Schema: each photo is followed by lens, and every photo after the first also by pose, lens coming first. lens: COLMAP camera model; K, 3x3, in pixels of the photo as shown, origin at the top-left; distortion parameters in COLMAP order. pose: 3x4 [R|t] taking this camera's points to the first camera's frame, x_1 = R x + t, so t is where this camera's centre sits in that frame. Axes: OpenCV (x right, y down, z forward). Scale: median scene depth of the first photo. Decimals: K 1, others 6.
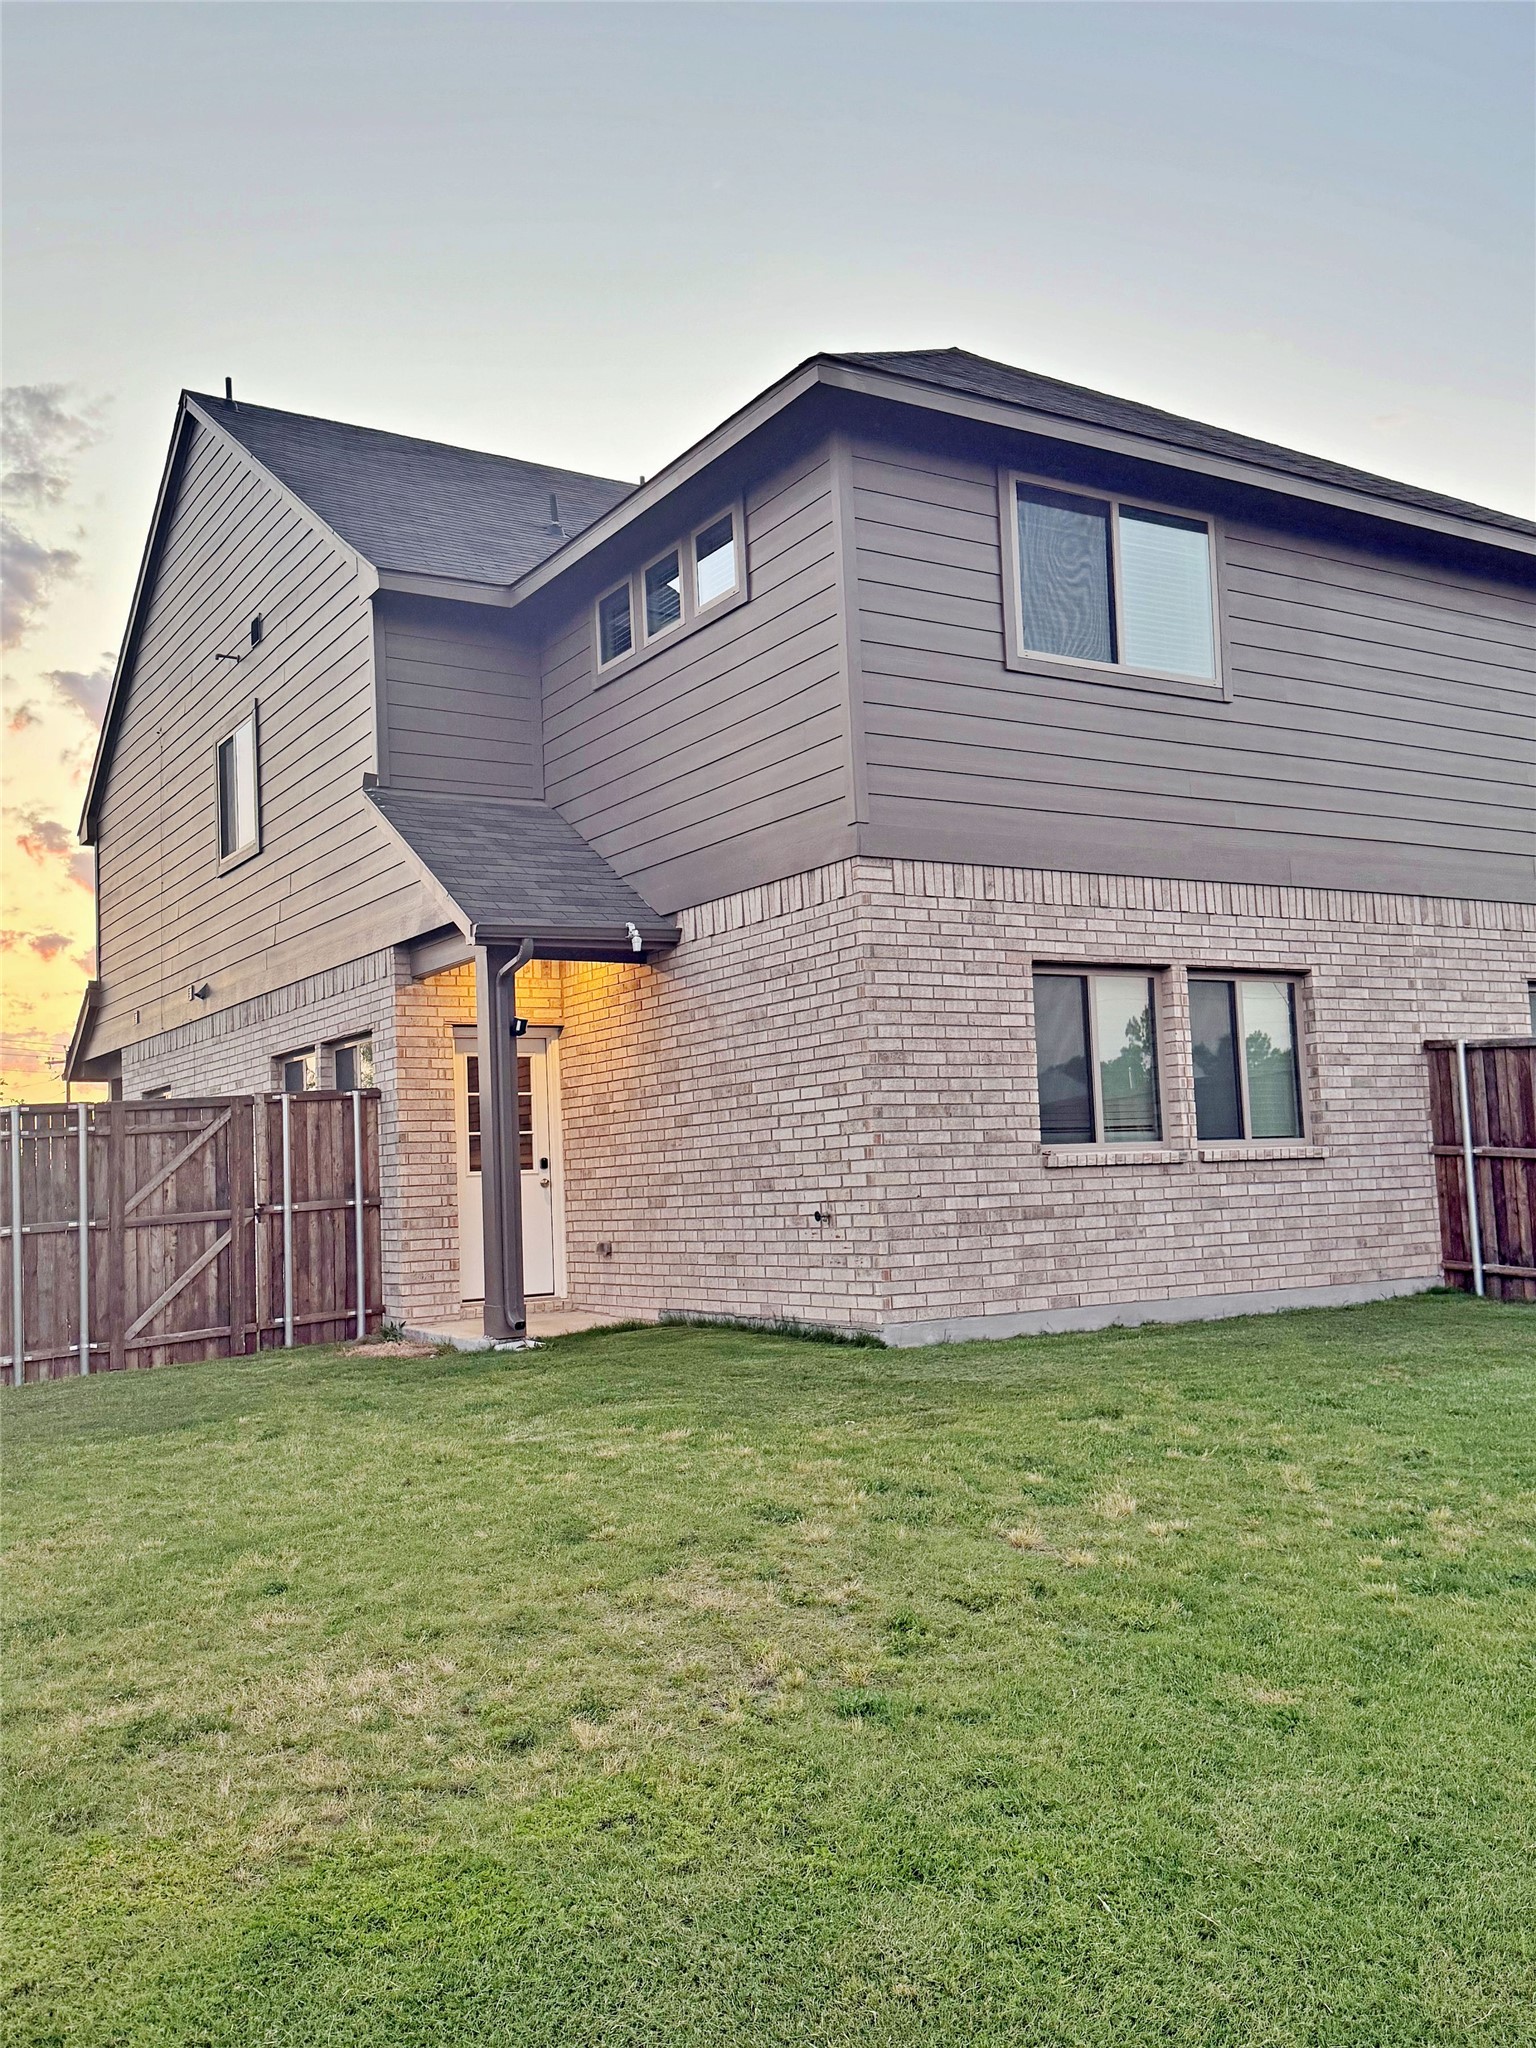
lens RADIAL K [[1777.4, 0, 767.6], [0, 1777.4, 1028.9], [0, 0, 1]] dist [0.122201, -0.183007]
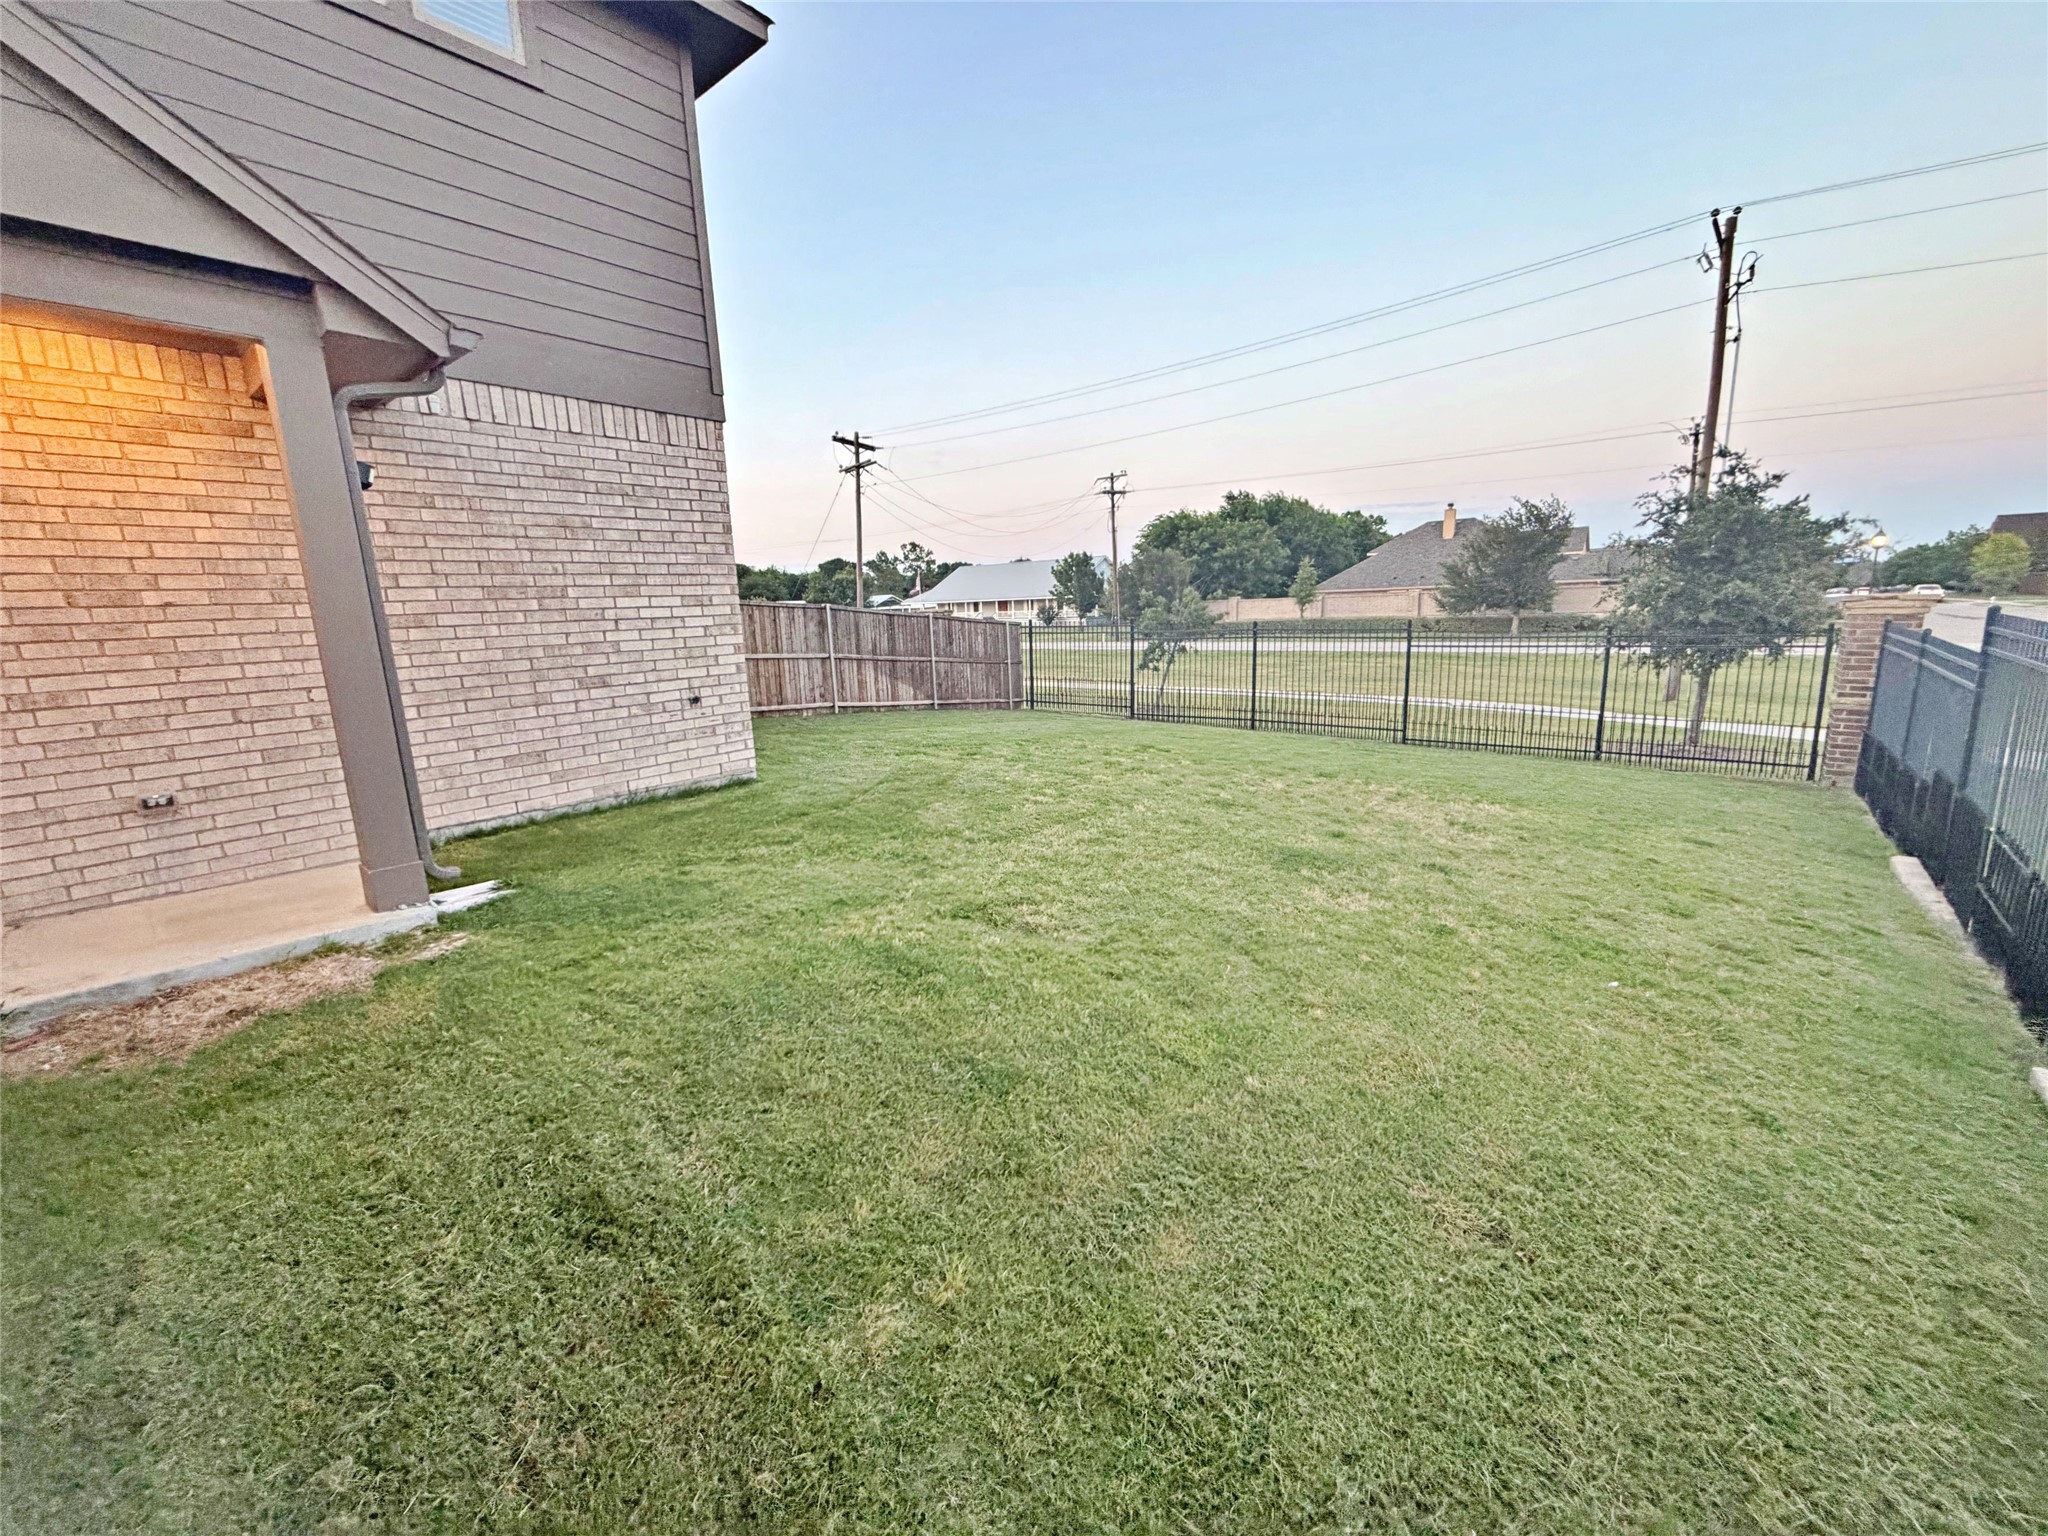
lens RADIAL K [[817.4, 0, 1024.2], [0, 817.4, 768.9], [0, 0, 1]] dist [-0.001334, 0.000787]
pose [[-0.313062, -0.131637, 0.940566, -0.588210], [-0.032696, 0.991255, 0.127848, 0.068869], [-0.949170, 0.009271, -0.314628, 0.925422]]
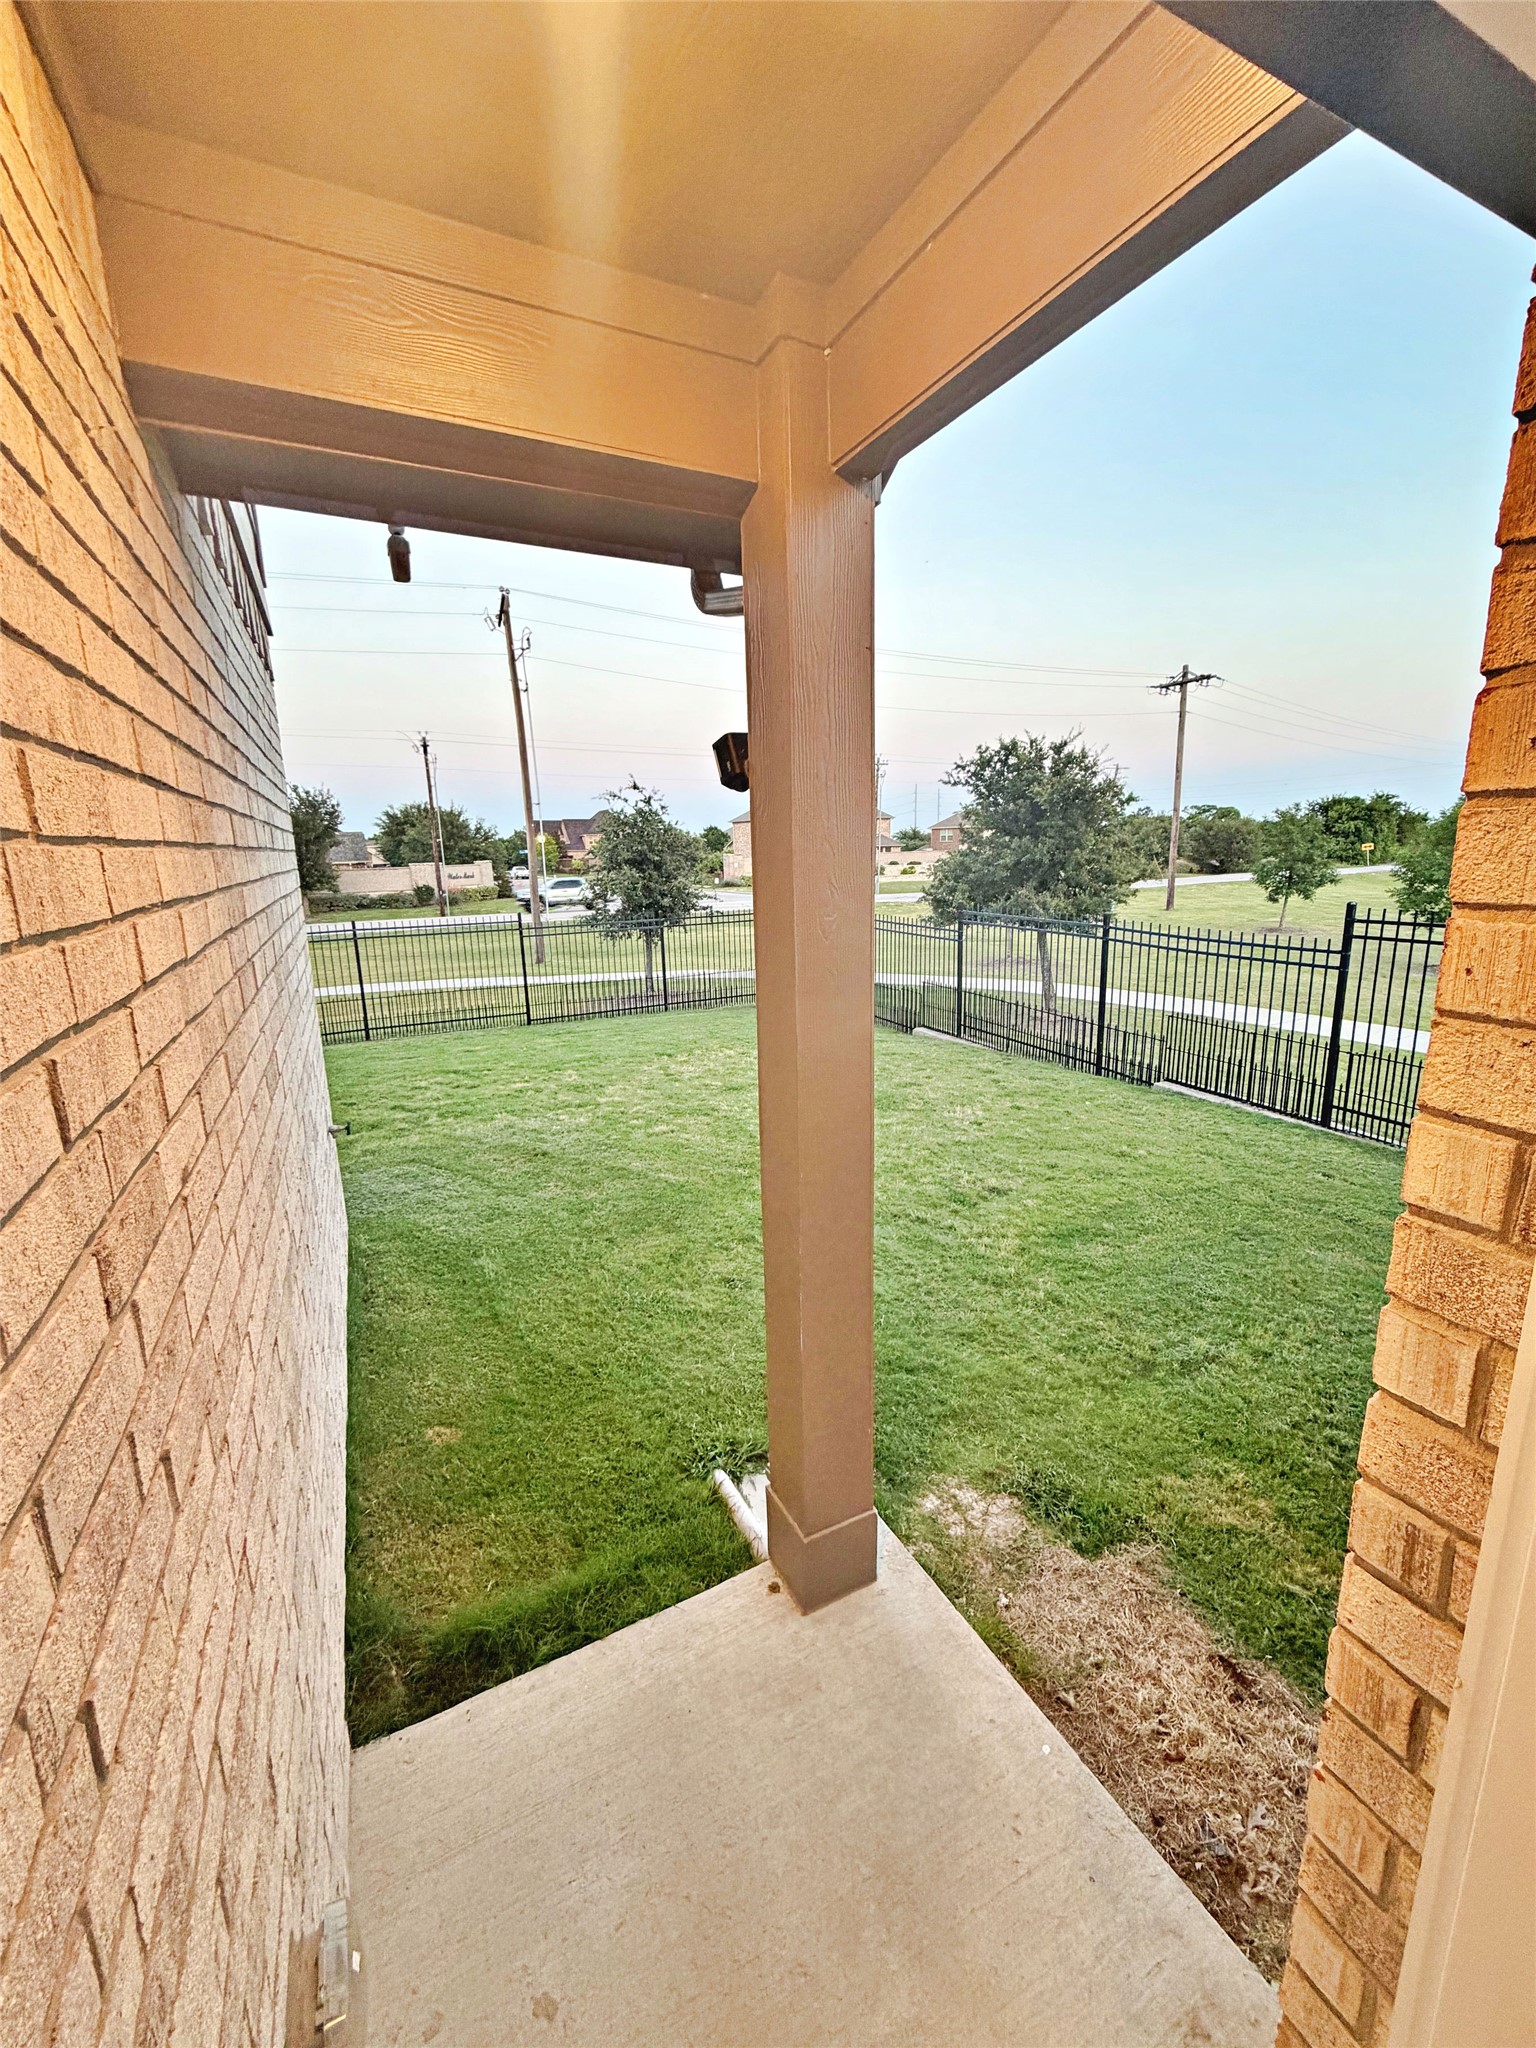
lens RADIAL K [[817.4, 0, 769.8], [0, 817.4, 1017.6], [0, 0, 1]] dist [-0.001334, 0.000787]
pose [[-0.994508, 0.050539, 0.091654, -0.170758], [0.061012, 0.991452, 0.115330, 0.030894], [-0.085042, 0.120289, -0.989090, 1.259545]]
